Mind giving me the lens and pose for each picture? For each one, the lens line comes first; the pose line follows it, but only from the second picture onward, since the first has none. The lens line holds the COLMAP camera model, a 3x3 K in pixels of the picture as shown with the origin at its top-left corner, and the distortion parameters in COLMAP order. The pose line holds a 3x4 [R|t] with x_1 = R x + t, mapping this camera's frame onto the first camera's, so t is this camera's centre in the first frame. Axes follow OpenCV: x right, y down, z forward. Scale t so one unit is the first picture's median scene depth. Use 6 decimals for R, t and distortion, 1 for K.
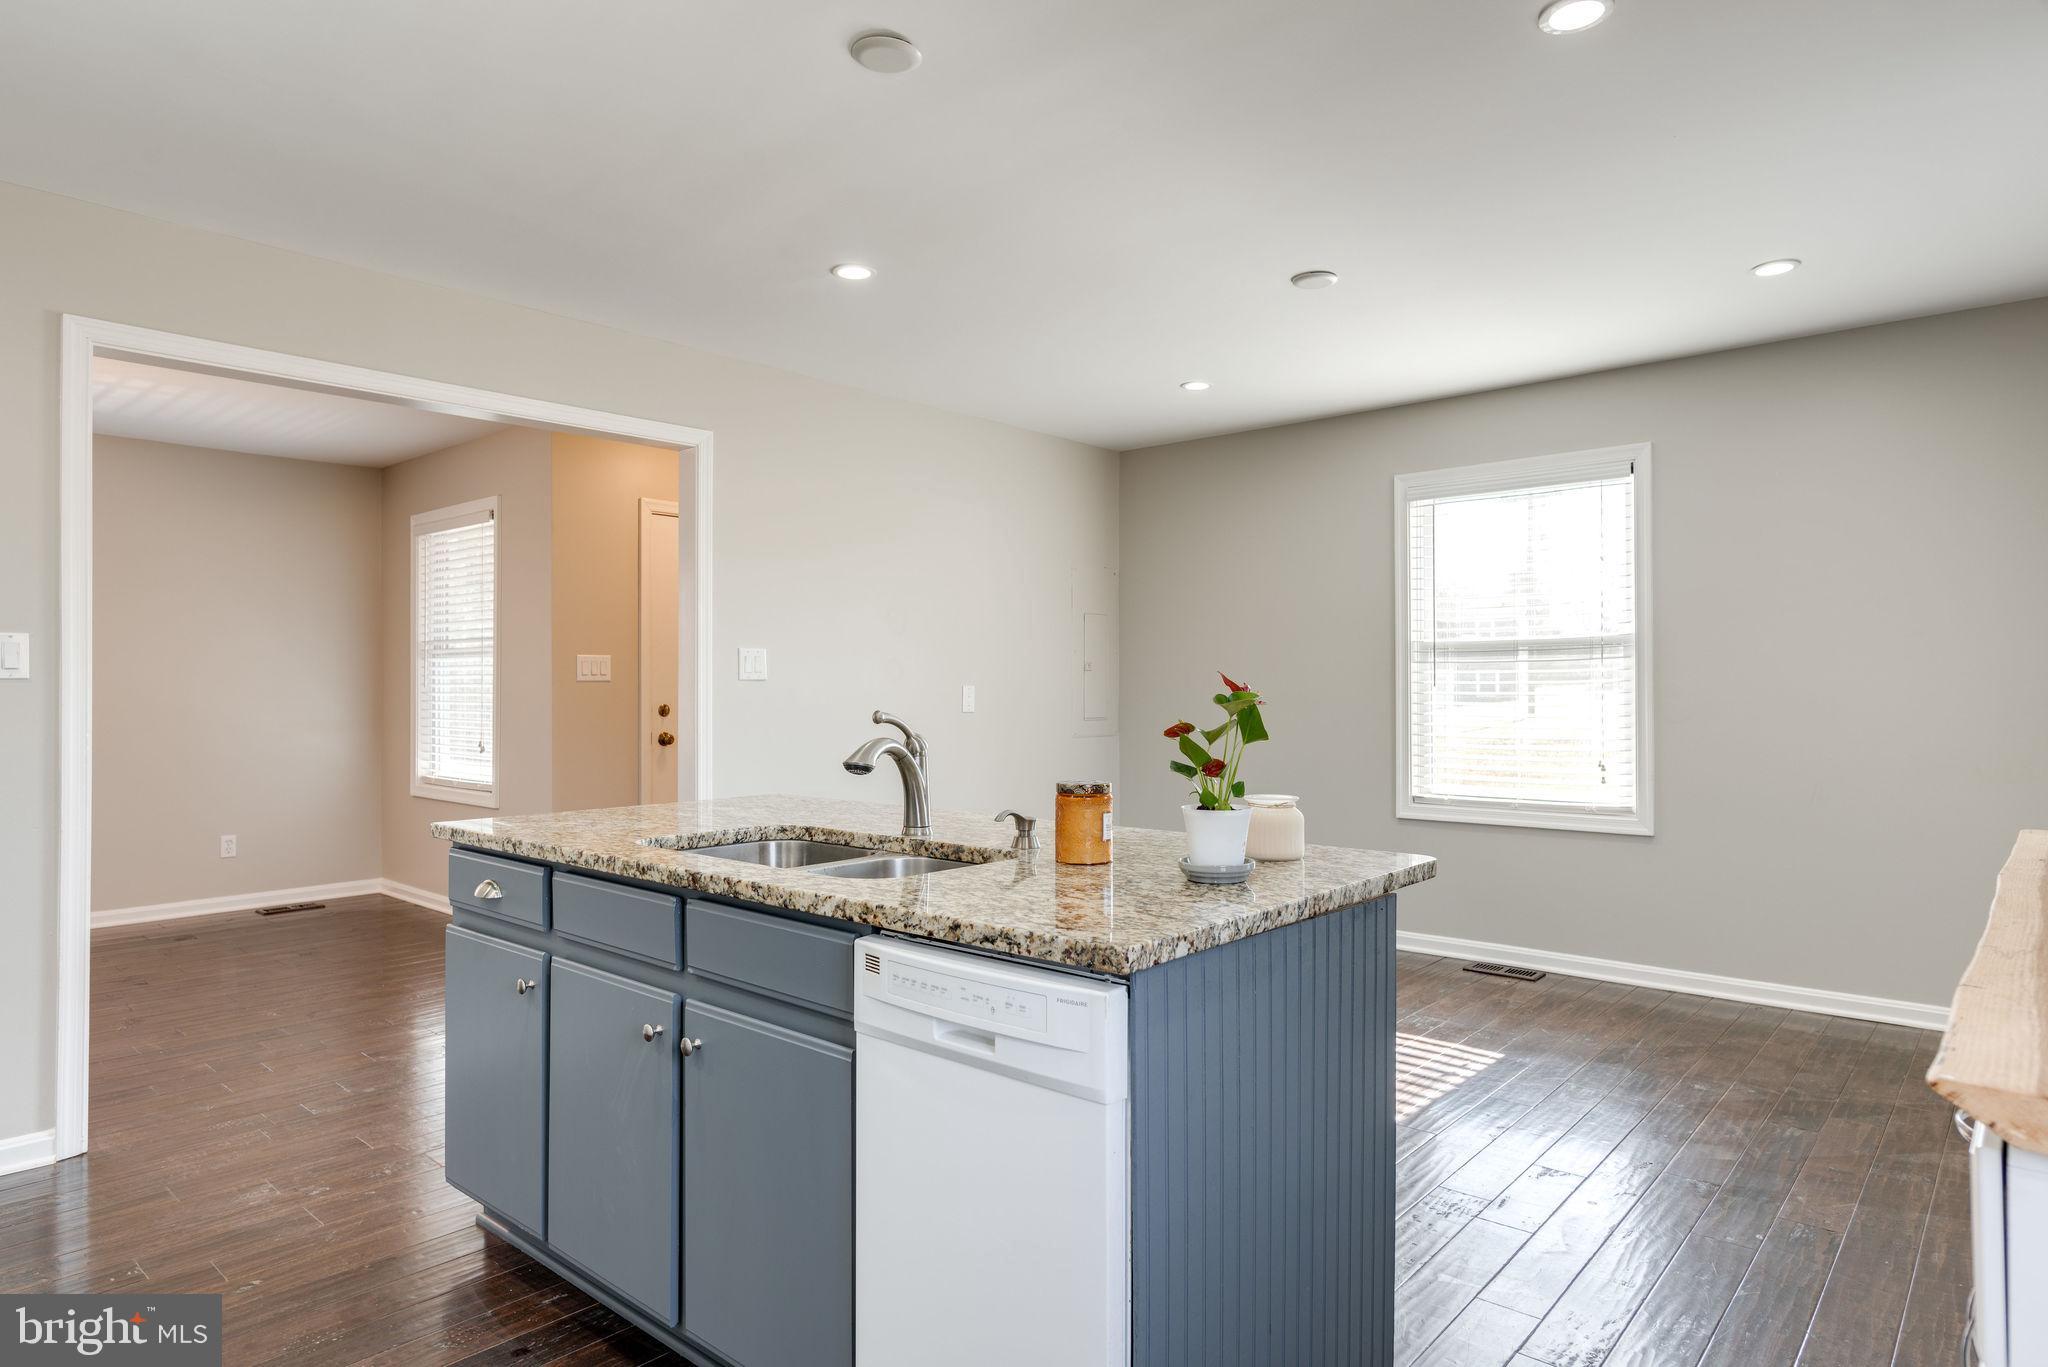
lens RADIAL K [[1161.6, 0, 1026.8], [0, 1161.6, 649.7], [0, 0, 1]] dist [-0.003067, -0.000431]
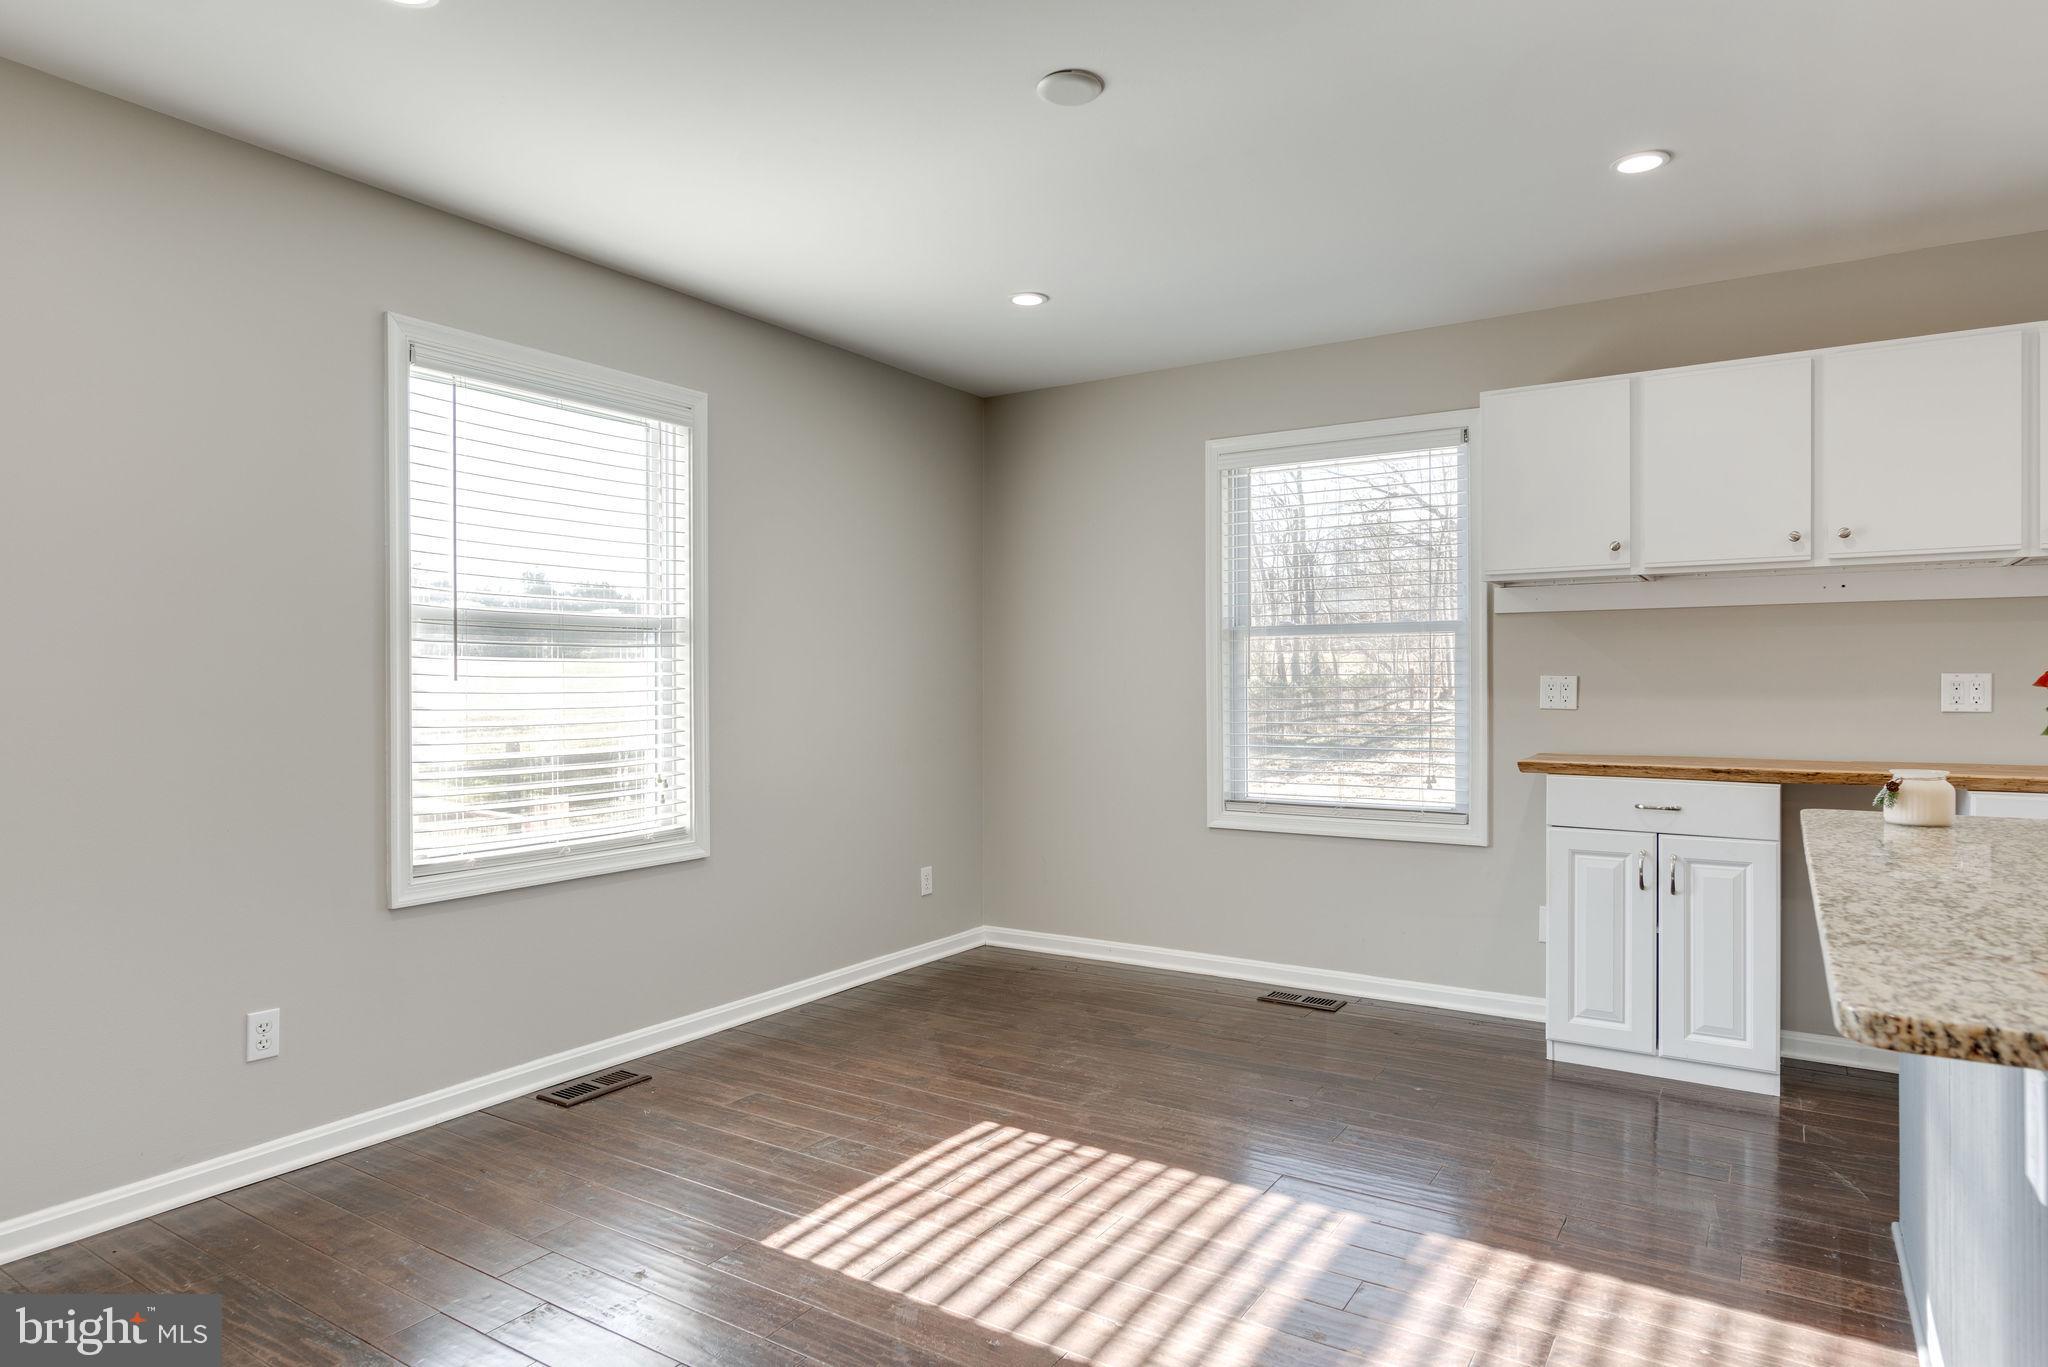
lens RADIAL K [[1150.8, 0, 1041.8], [0, 1150.8, 698.9], [0, 0, 1]] dist [-0.027145, -0.000006]
pose [[-0.148380, -0.008176, 0.988897, -0.425791], [-0.028168, 0.999595, 0.004038, 0.043546], [-0.988529, -0.027256, -0.148550, 1.144443]]
